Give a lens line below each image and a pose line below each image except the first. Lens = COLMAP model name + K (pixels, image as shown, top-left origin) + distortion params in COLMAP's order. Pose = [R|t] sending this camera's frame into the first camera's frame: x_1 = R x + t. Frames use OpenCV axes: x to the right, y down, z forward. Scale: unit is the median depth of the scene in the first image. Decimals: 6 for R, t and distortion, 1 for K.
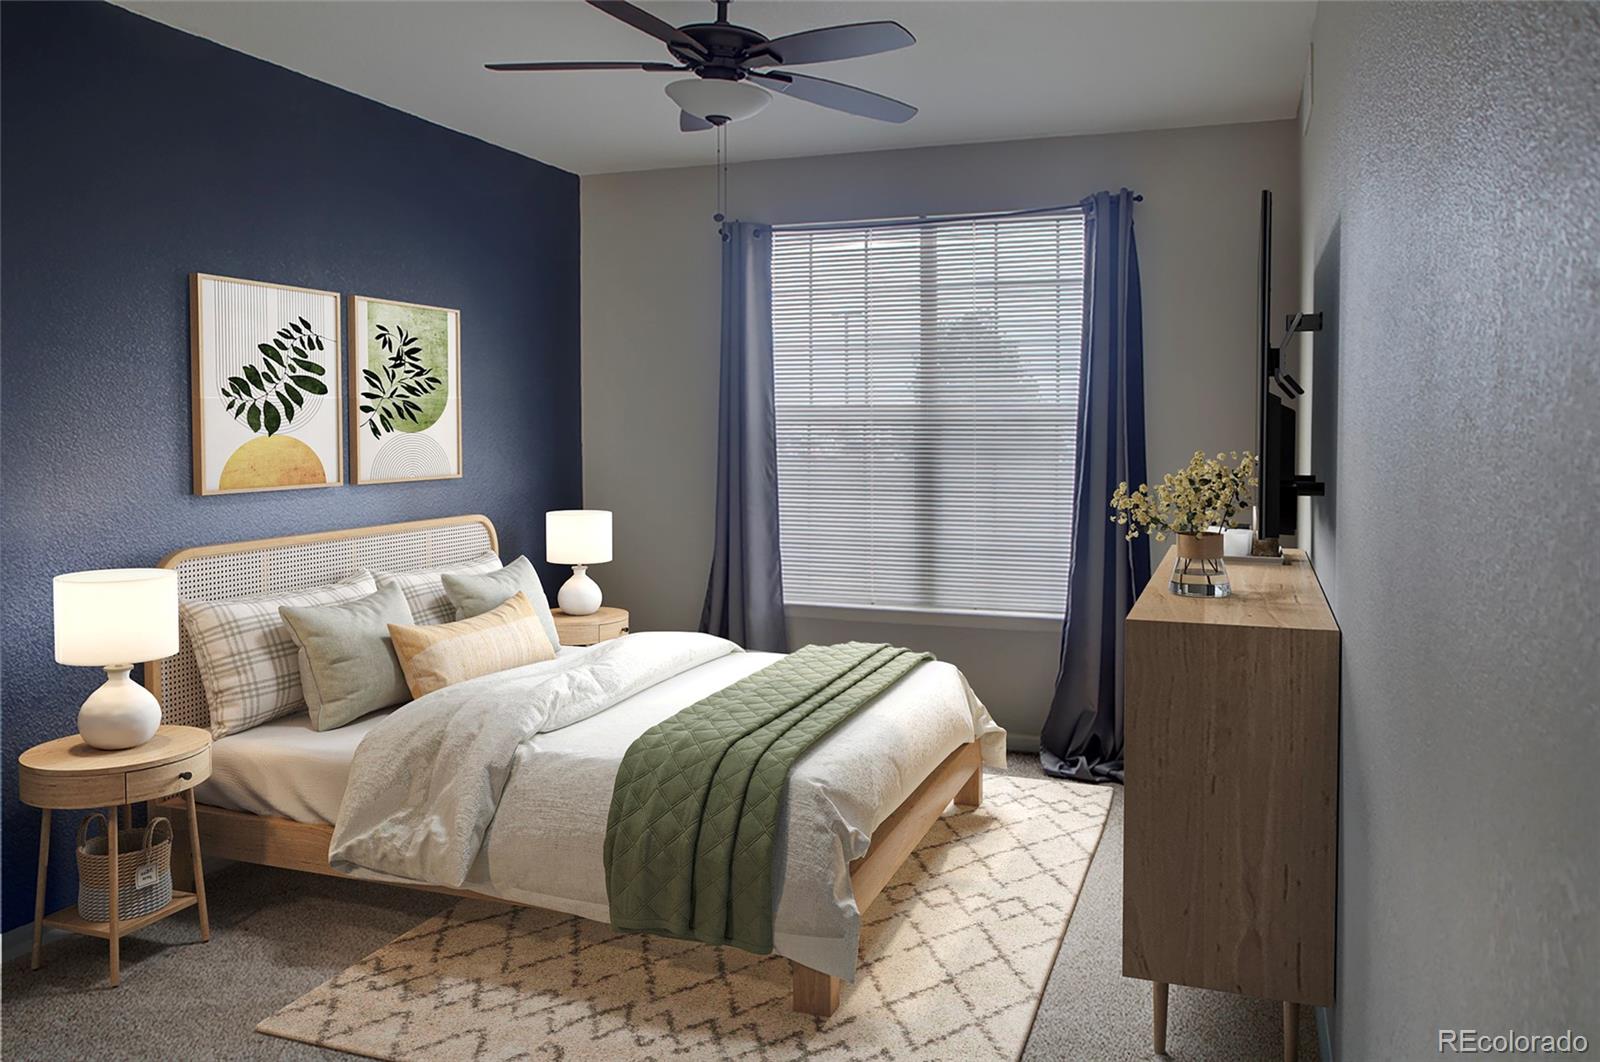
lens RADIAL K [[1162.8, 0, 800.7], [0, 1162.8, 529.1], [0, 0, 1]] dist [0.000088, 0.000256]
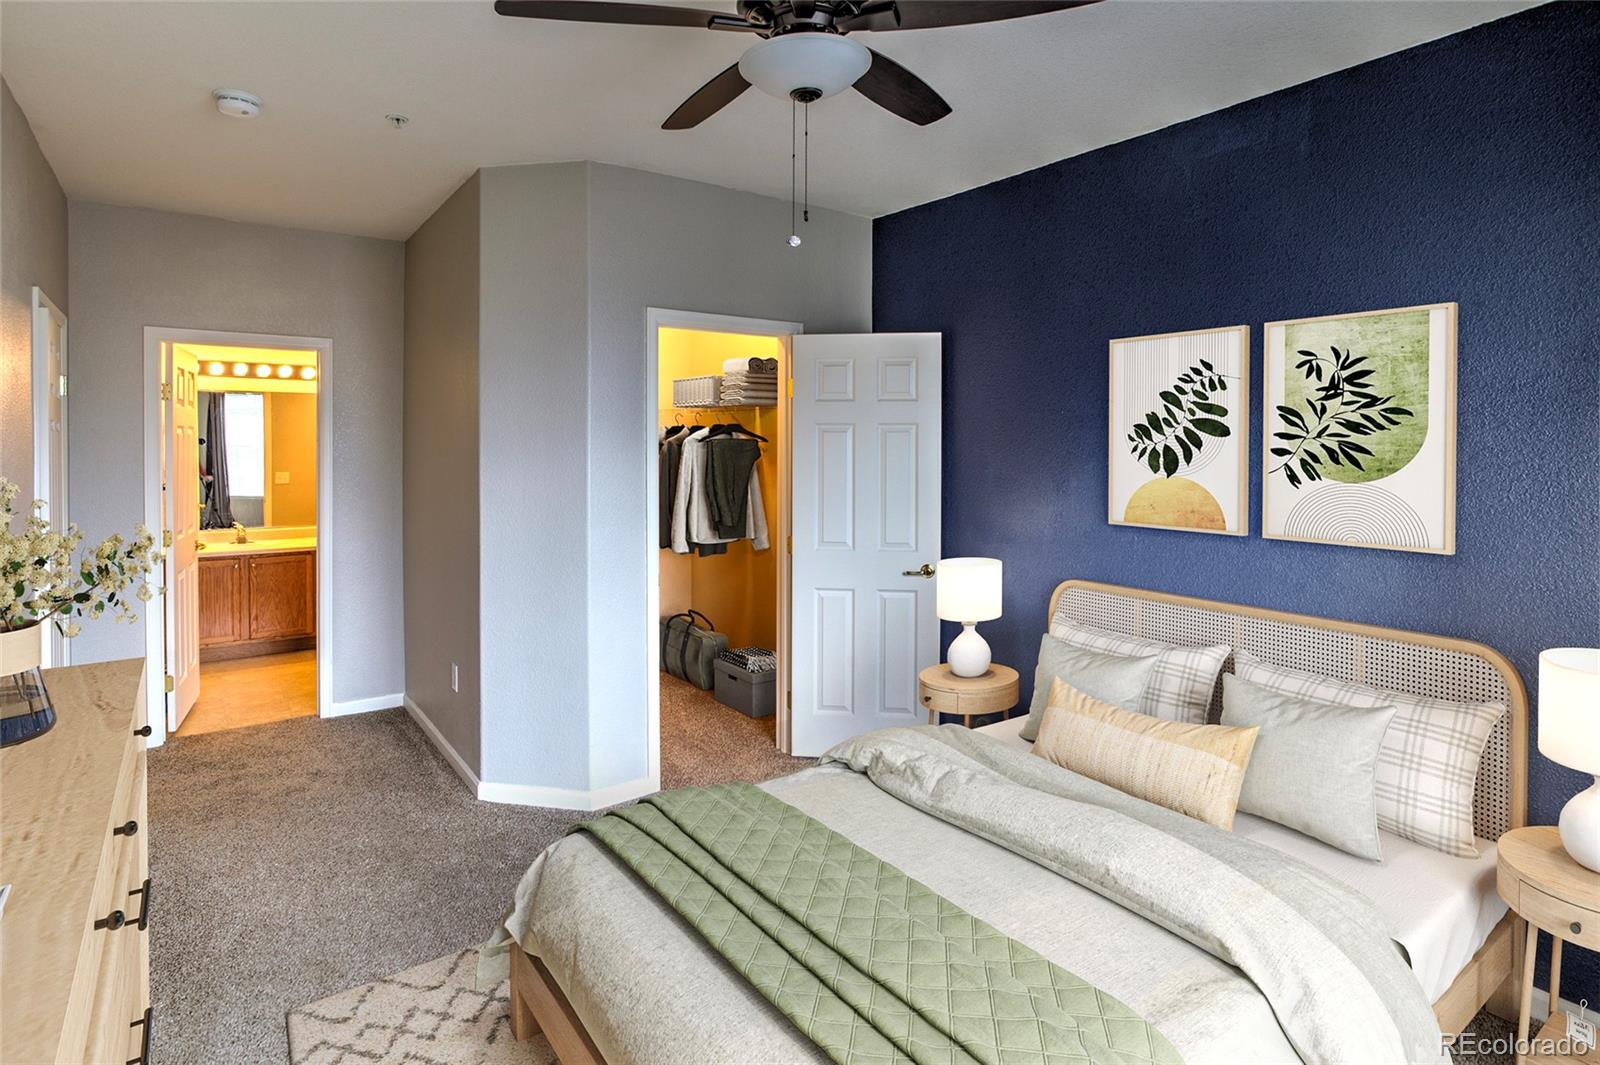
lens RADIAL K [[842.4, 0, 785.3], [0, 842.4, 454.0], [0, 0, 1]] dist [-0.006484, -0.000548]
pose [[-0.556553, 0.022512, -0.830507, 0.352433], [-0.063052, 0.995605, 0.069240, -0.126298], [0.828416, 0.090901, -0.552688, 1.080846]]
